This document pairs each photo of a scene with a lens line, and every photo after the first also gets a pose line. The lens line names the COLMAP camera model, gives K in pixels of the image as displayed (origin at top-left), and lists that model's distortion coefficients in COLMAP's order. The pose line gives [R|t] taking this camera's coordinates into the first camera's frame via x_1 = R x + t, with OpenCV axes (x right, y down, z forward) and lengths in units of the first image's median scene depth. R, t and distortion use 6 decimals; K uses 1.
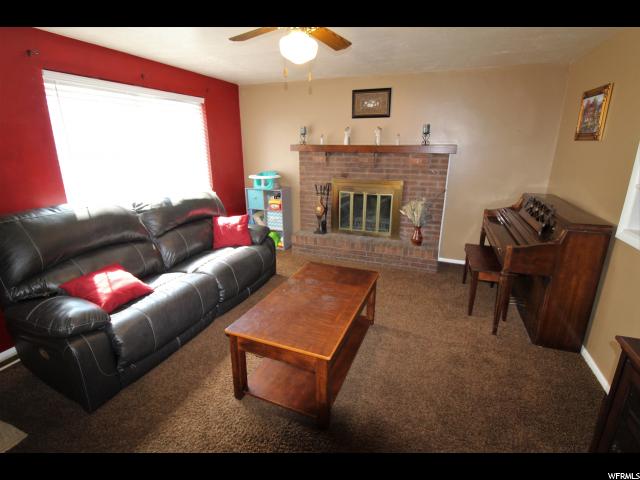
lens RADIAL K [[320.1, 0, 315.9], [0, 320.1, 238.6], [0, 0, 1]] dist [0.001462, -0.011643]
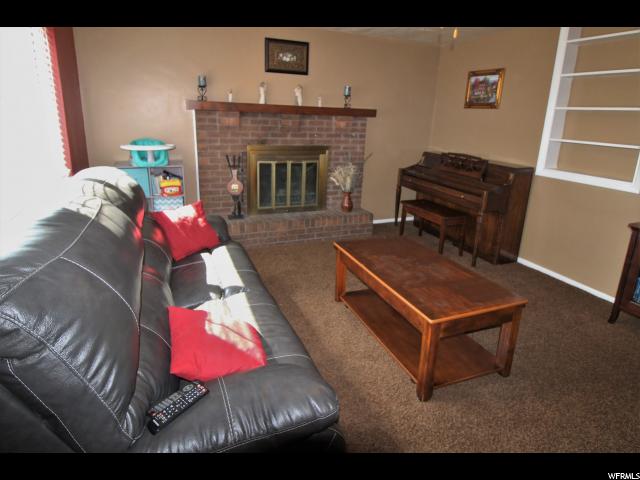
lens RADIAL K [[386.8, 0, 328.2], [0, 386.8, 220.2], [0, 0, 1]] dist [0.004037, -0.021595]
pose [[0.699751, -0.164671, 0.695149, -0.541542], [0.167578, 0.983756, 0.064350, -0.039700], [-0.694453, 0.071463, 0.715980, 0.212428]]
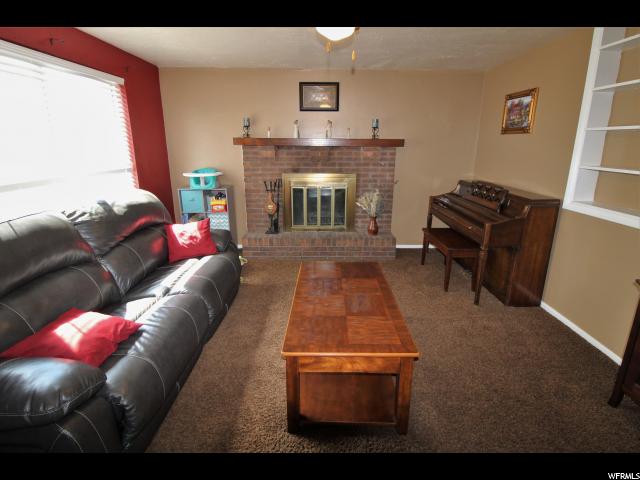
lens RADIAL K [[322.6, 0, 322.6], [0, 322.6, 230.4], [0, 0, 1]] dist [0.000475, -0.011596]
pose [[0.925372, -0.093264, 0.367407, -0.221410], [0.103181, 0.994635, -0.007398, -0.003333], [-0.364746, 0.044755, 0.930031, 0.088239]]
